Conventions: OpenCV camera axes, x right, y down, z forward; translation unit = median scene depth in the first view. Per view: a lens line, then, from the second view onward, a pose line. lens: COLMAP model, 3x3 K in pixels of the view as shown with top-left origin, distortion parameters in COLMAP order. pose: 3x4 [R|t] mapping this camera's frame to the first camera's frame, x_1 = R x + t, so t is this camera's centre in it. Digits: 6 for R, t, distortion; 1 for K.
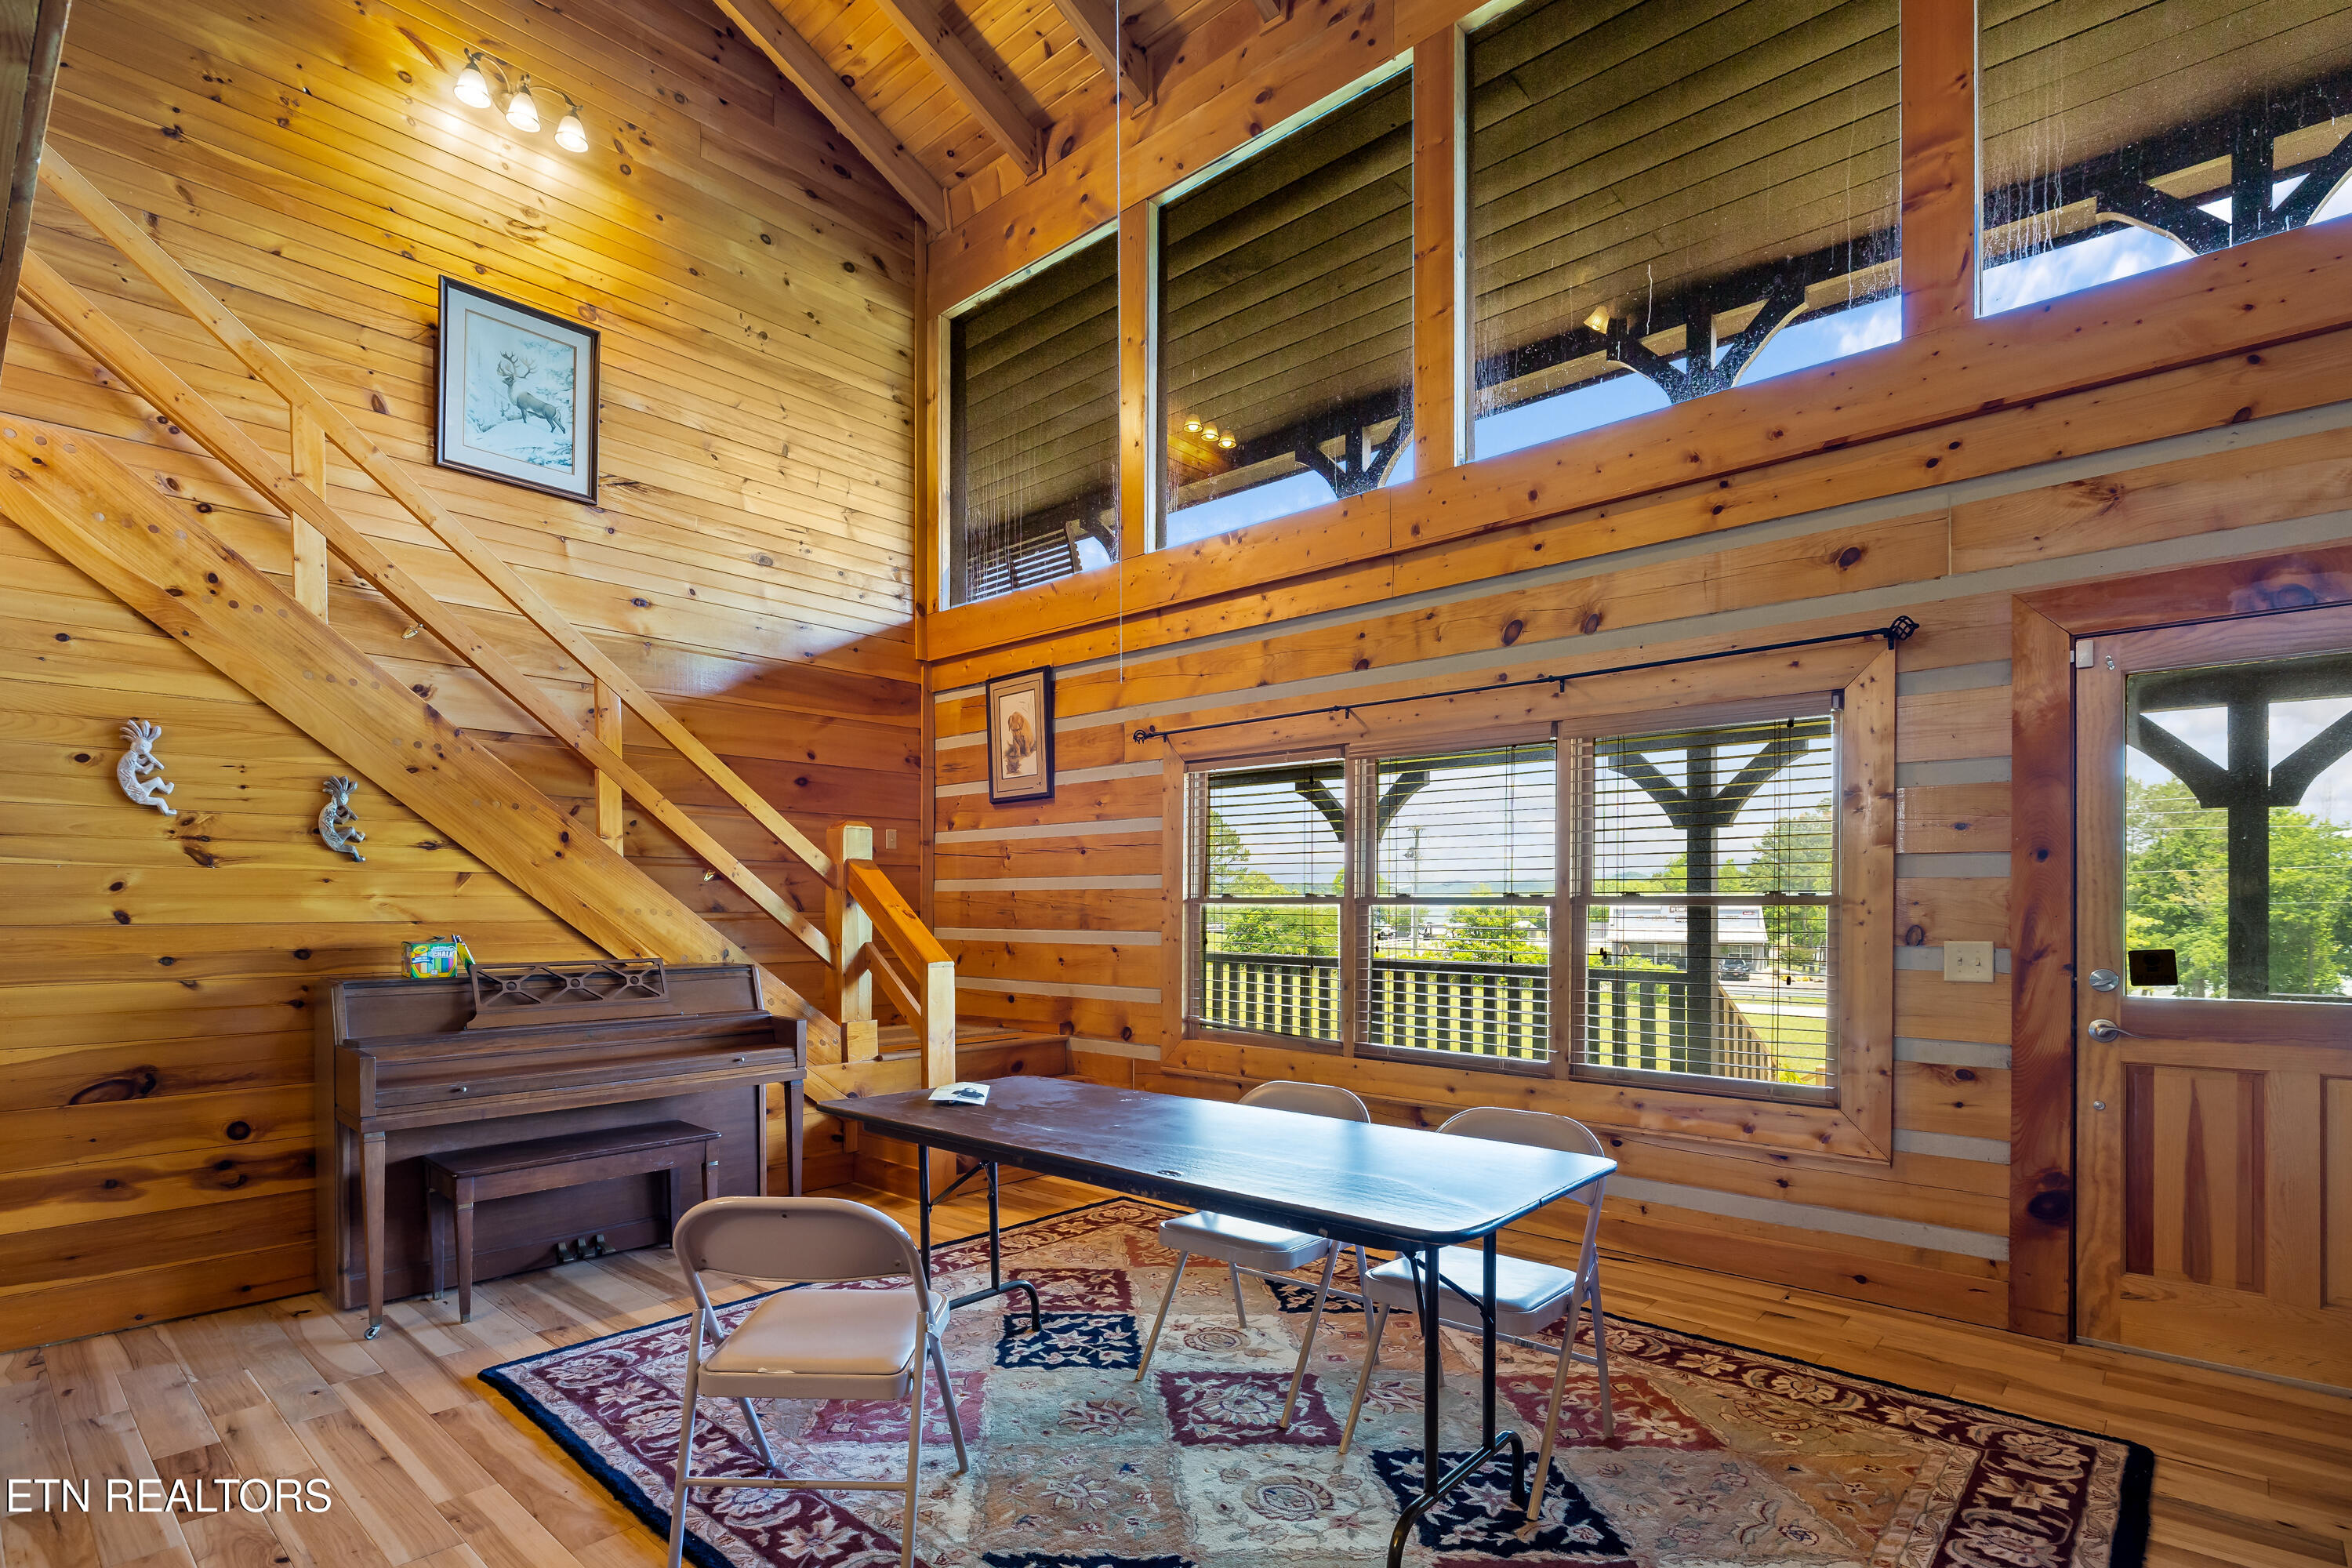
lens RADIAL K [[1151.2, 0, 1163.1], [0, 1151.2, 913.2], [0, 0, 1]] dist [-0.005756, 0.000763]
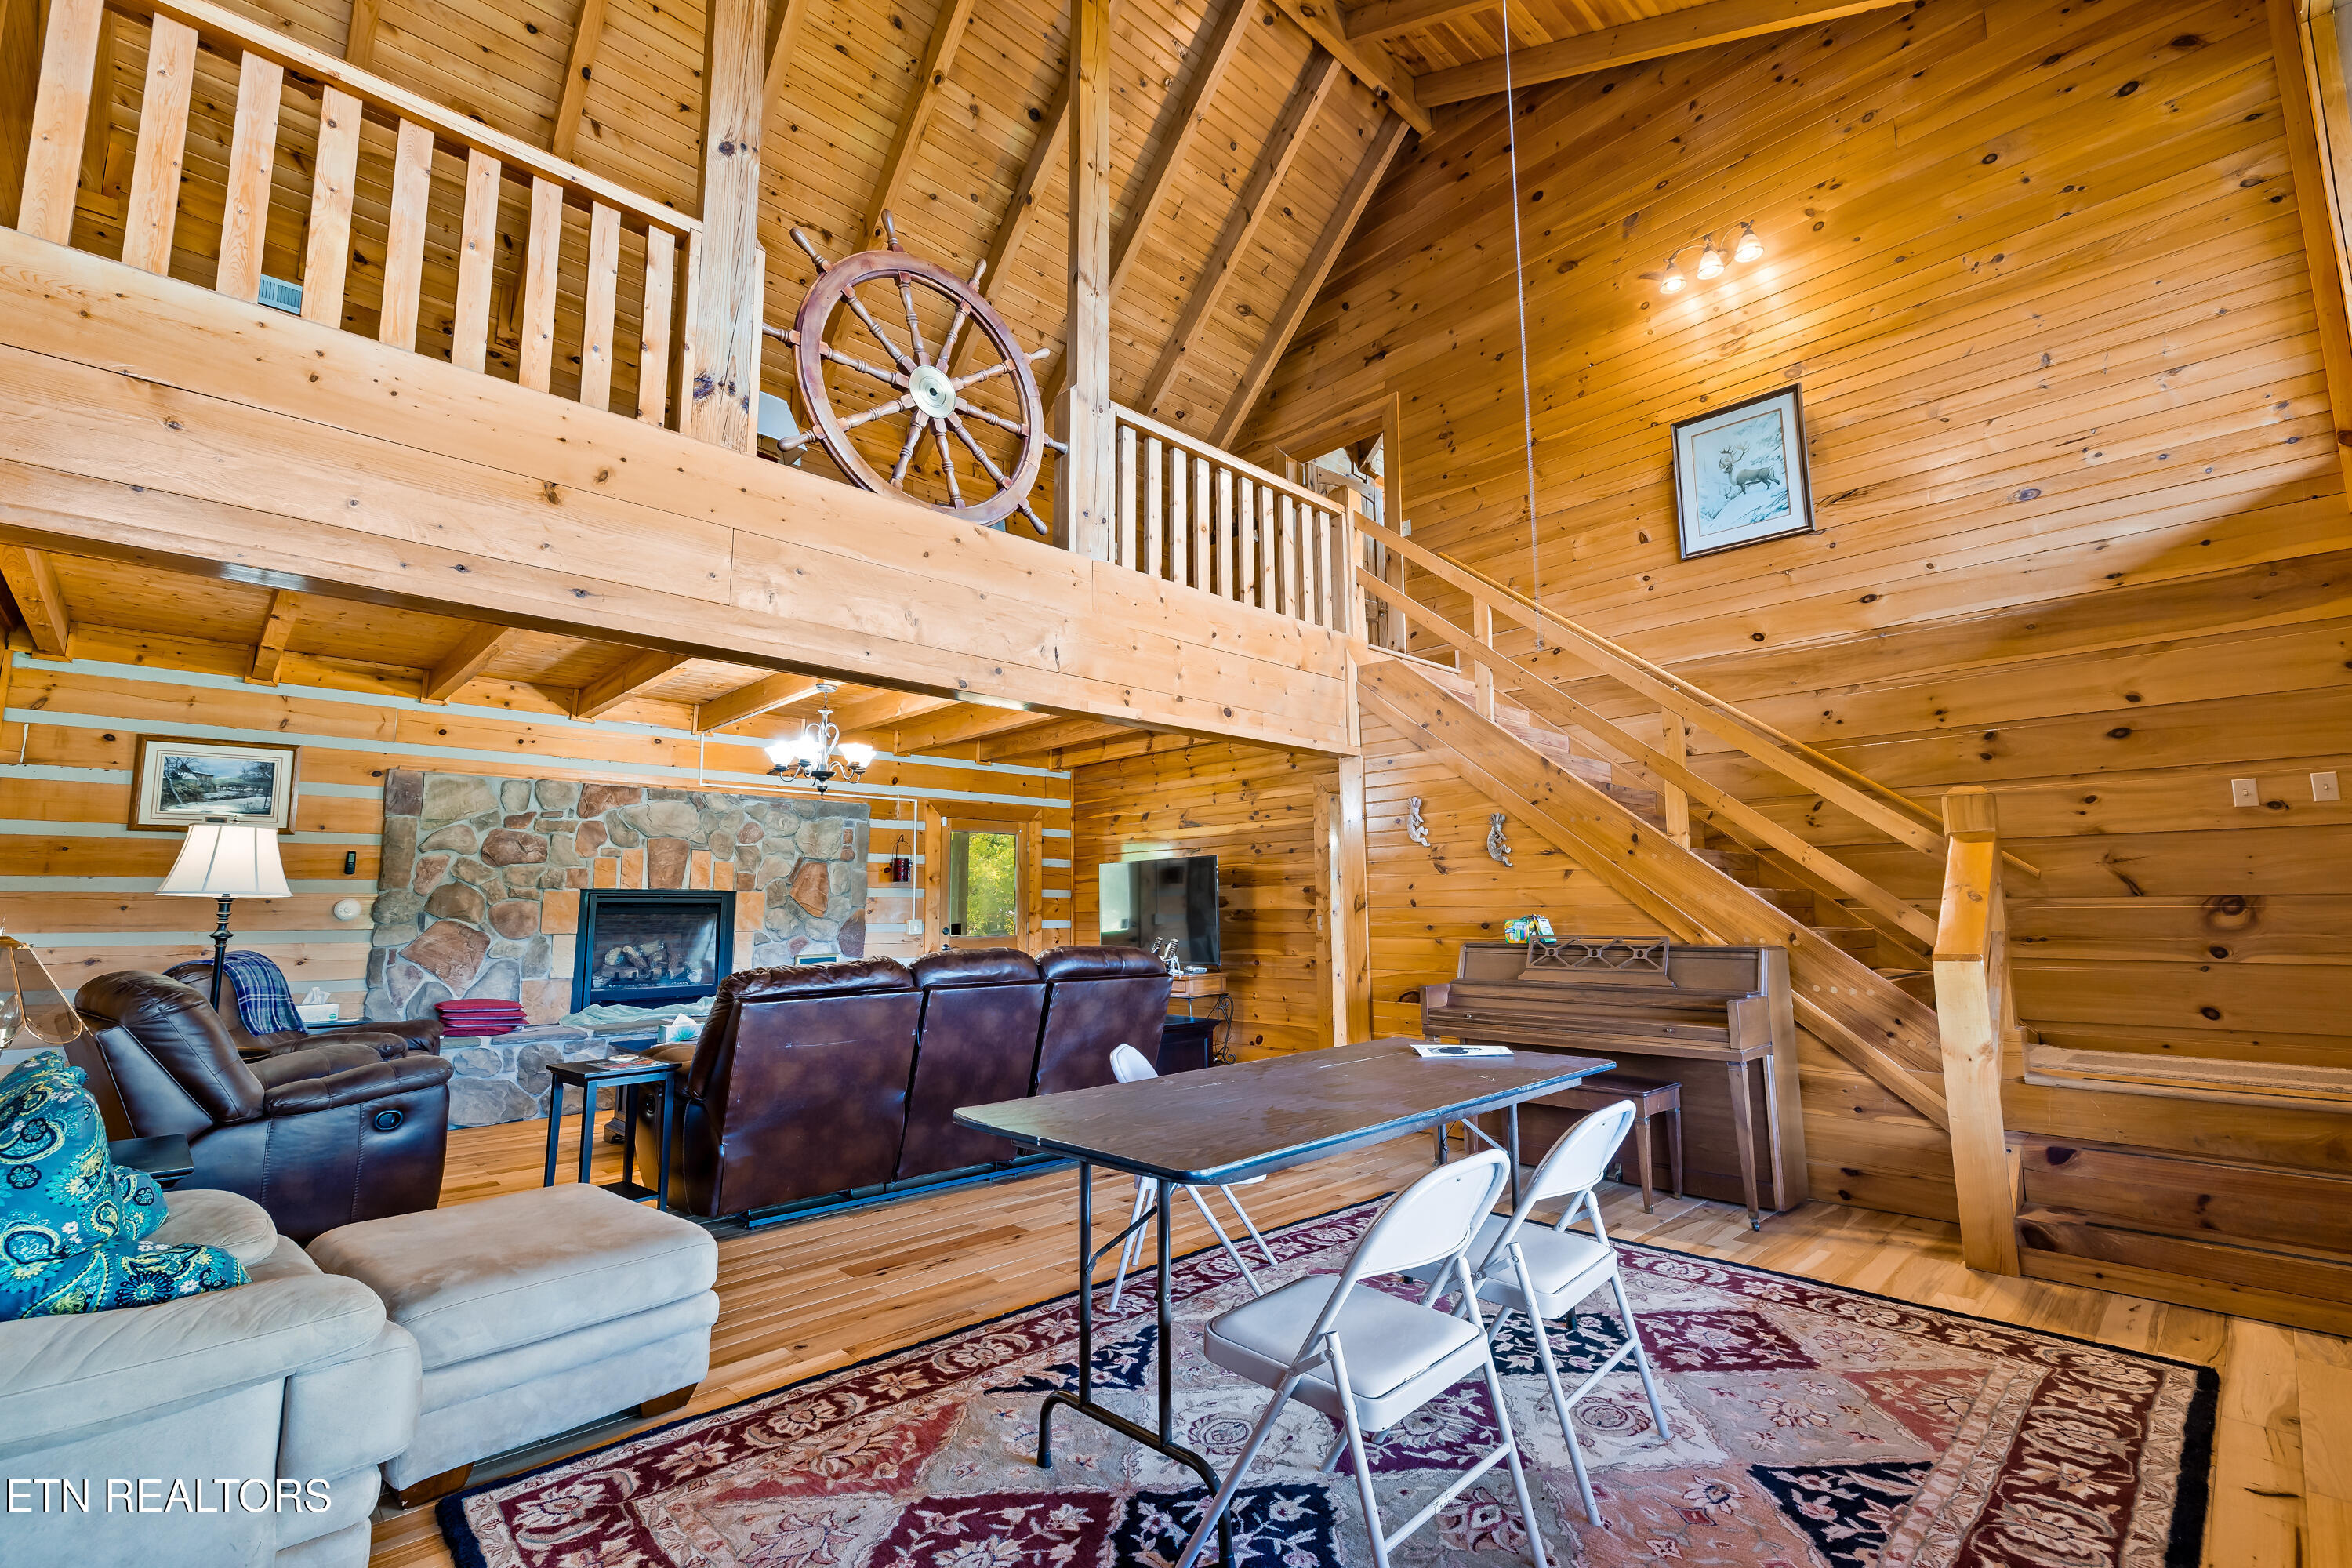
lens RADIAL K [[1029.1, 0, 1176.5], [0, 1029.1, 779.0], [0, 0, 1]] dist [0.003040, -0.000080]
pose [[-0.063409, -0.129105, -0.989601, 0.606126], [-0.000109, 0.991598, -0.129359, 0.014959], [0.997988, -0.008095, -0.062891, 0.540068]]
